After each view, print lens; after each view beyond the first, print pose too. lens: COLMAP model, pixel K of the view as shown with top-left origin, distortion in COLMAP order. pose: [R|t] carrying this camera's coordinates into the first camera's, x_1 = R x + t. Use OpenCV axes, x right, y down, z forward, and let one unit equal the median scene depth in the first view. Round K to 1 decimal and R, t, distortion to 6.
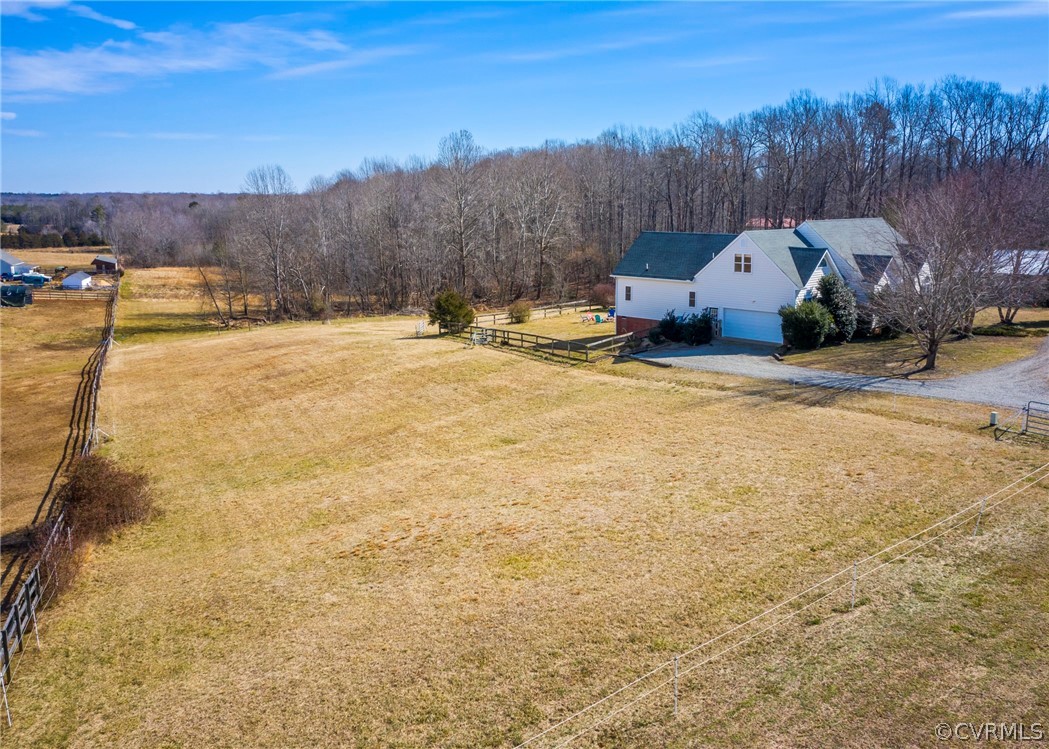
lens RADIAL K [[876.3, 0, 524.5], [0, 876.3, 374.5], [0, 0, 1]] dist [-0.002297, -0.005307]
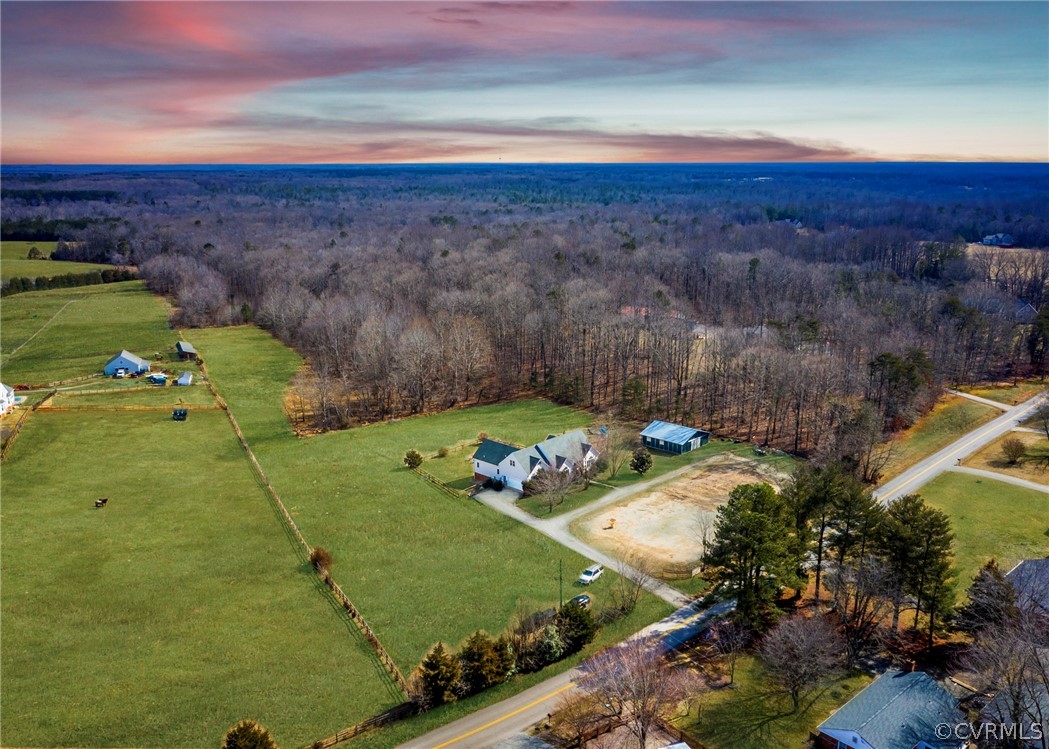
lens RADIAL K [[888.0, 0, 530.0], [0, 888.0, 374.1], [0, 0, 1]] dist [-0.011588, -0.006368]
pose [[0.999493, -0.006858, 0.031082, 0.208169], [0.005396, 0.998886, 0.046875, -0.533830], [-0.031369, -0.046684, 0.998417, -1.834780]]
